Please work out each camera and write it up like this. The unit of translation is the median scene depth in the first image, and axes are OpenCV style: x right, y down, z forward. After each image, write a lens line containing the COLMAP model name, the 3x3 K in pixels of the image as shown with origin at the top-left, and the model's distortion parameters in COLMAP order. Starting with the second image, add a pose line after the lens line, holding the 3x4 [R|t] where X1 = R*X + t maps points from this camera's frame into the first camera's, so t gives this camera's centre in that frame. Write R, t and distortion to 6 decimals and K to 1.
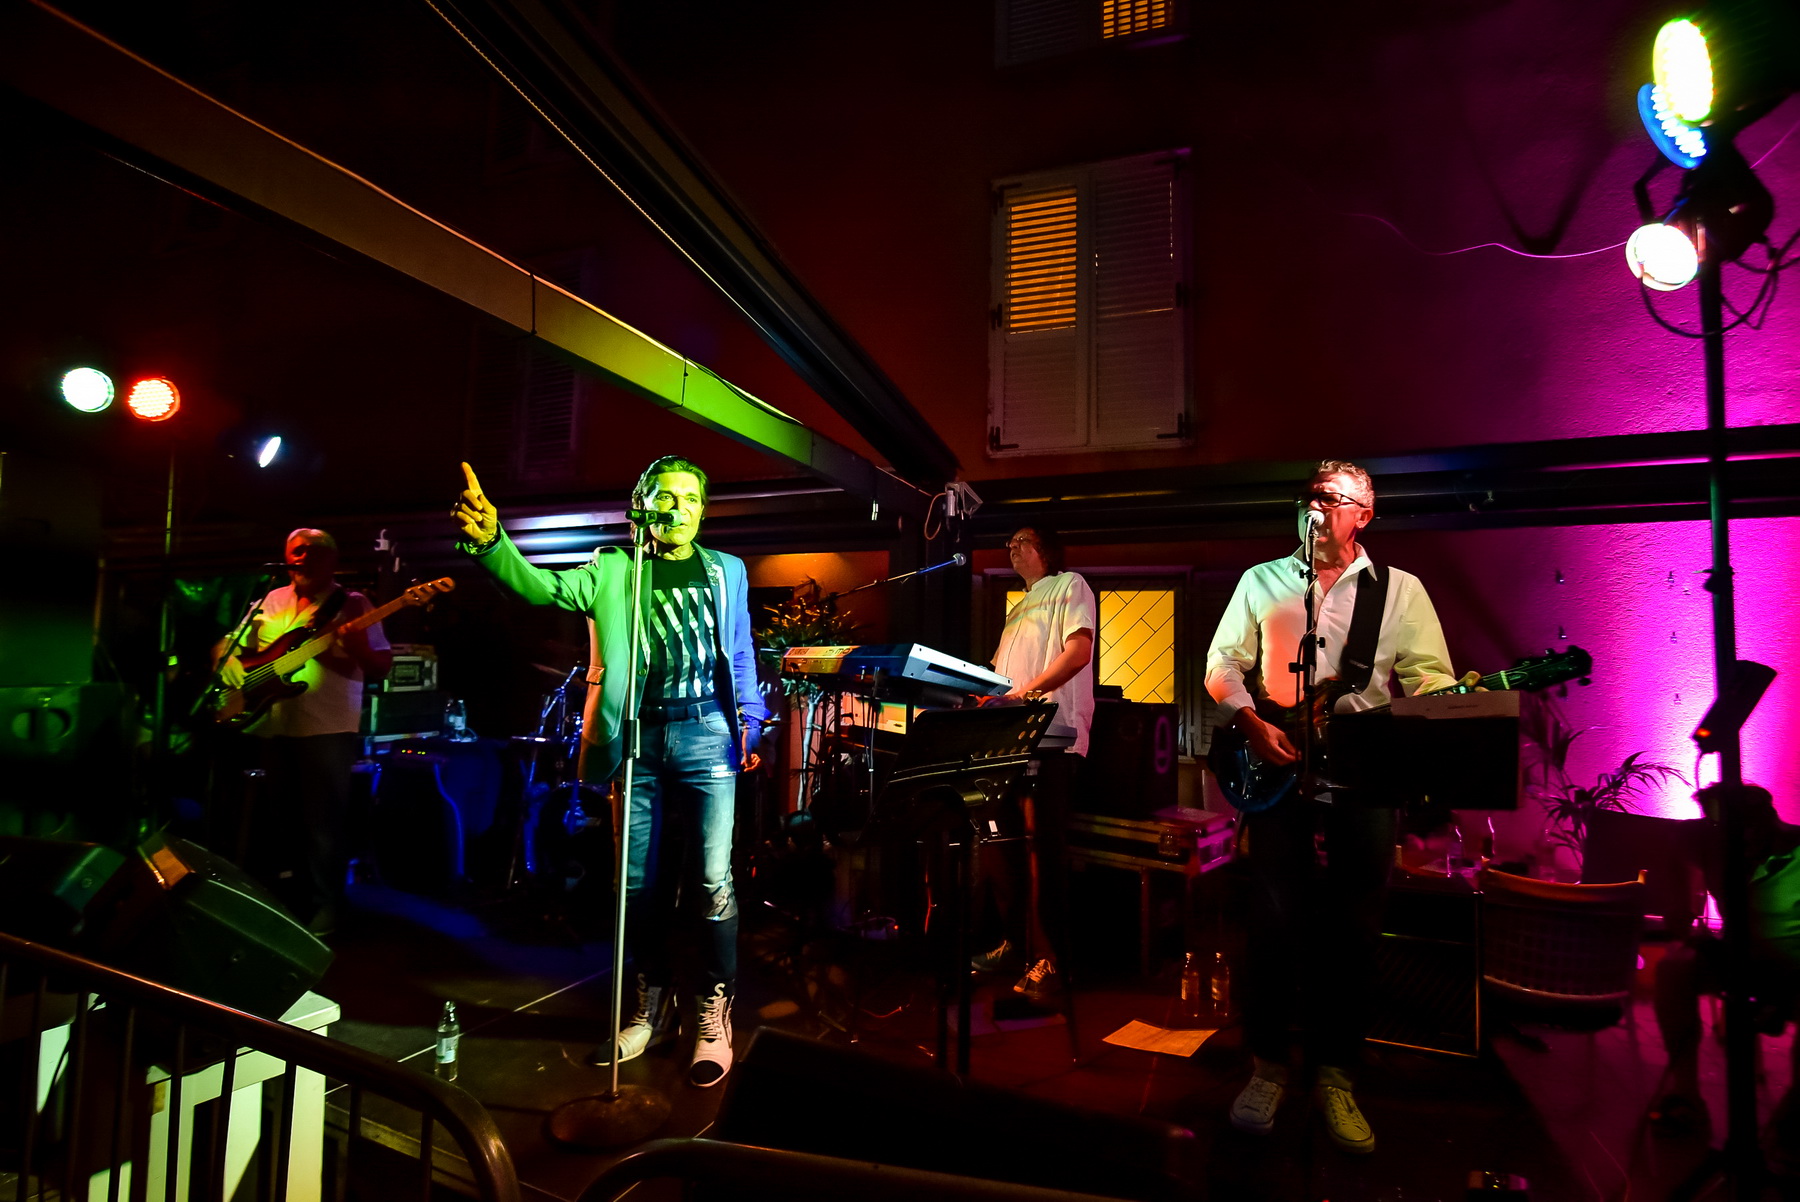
lens RADIAL K [[819.4, 0, 909.9], [0, 819.4, 603.0], [0, 0, 1]] dist [-0.014451, 0.000890]
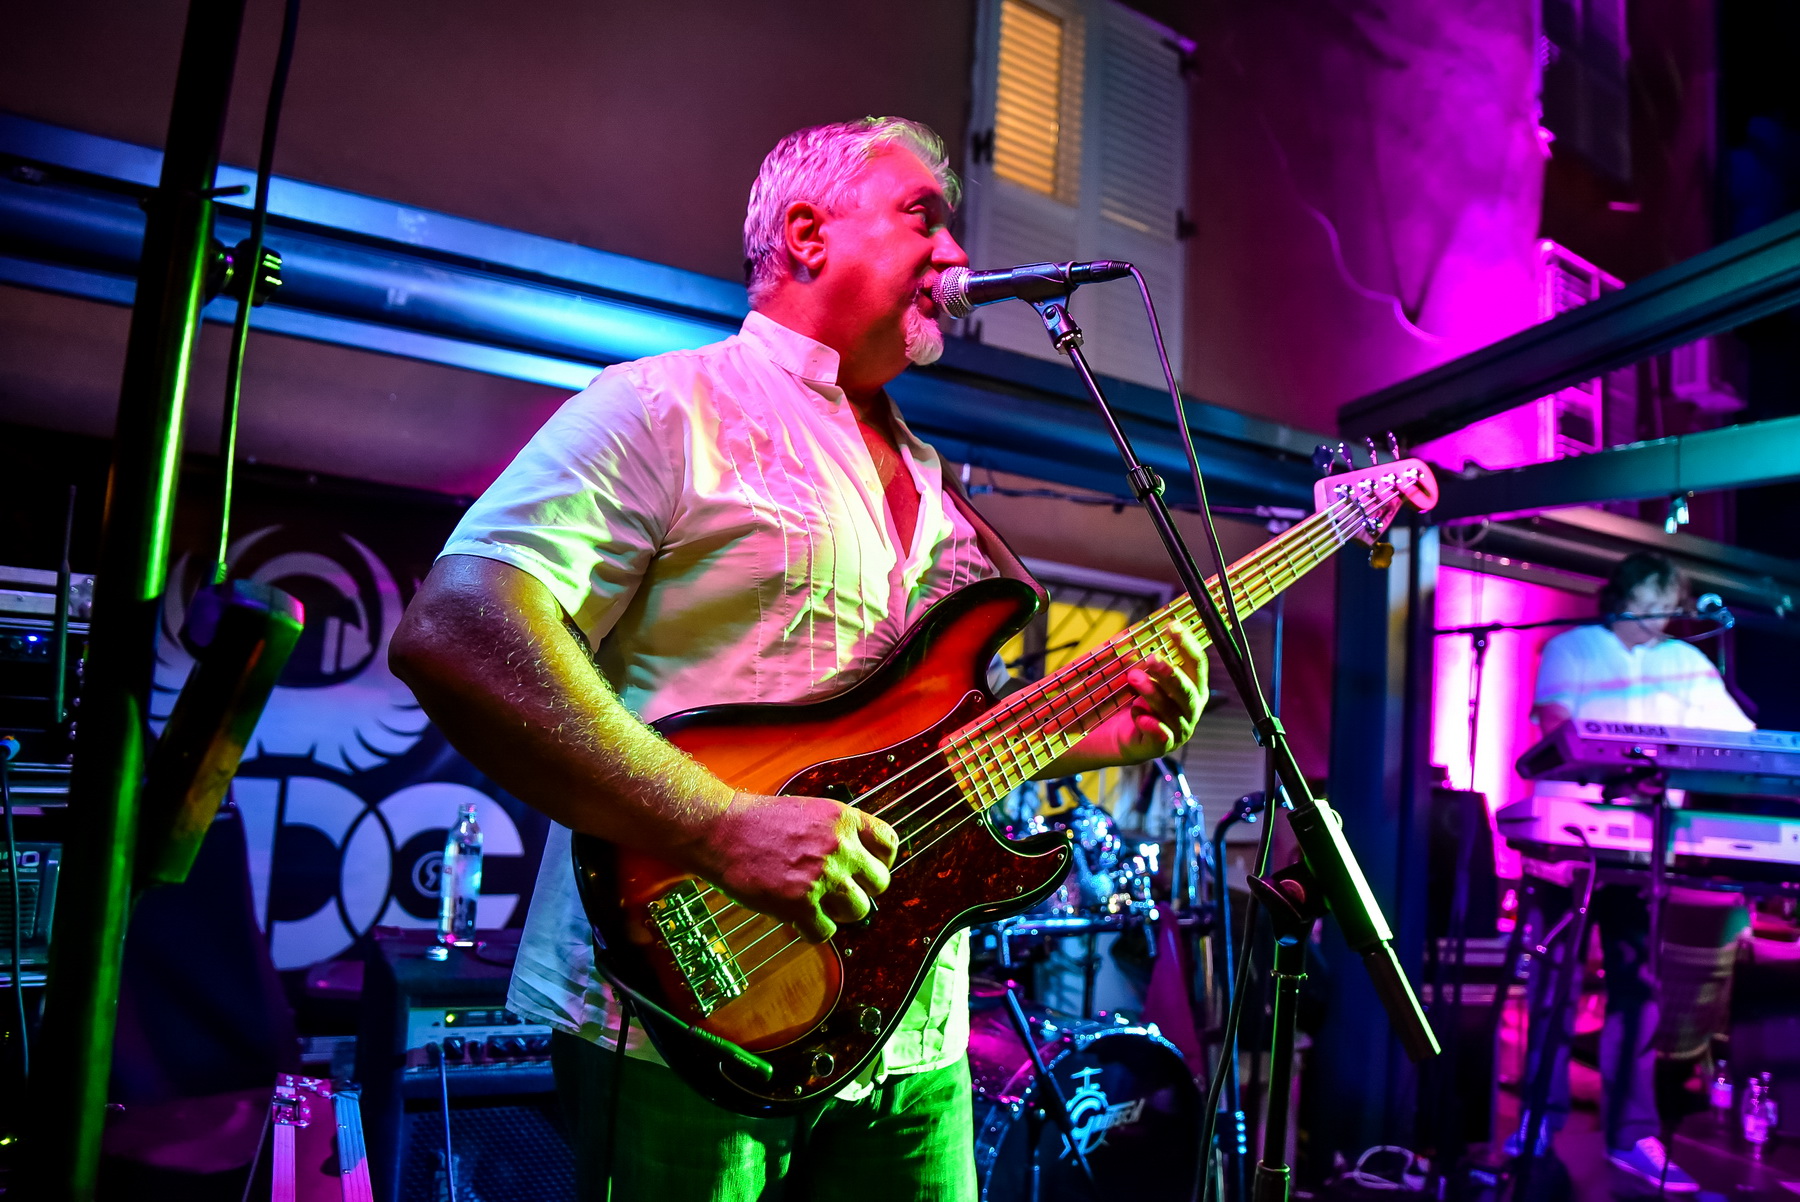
lens RADIAL K [[1169.2, 0, 913.3], [0, 1169.2, 597.8], [0, 0, 1]] dist [-0.069085, 0.019362]
pose [[0.621780, 0.106829, 0.775872, -1.010584], [-0.118045, 0.992119, -0.042003, 0.059028], [-0.774245, -0.065471, 0.629490, 0.819974]]
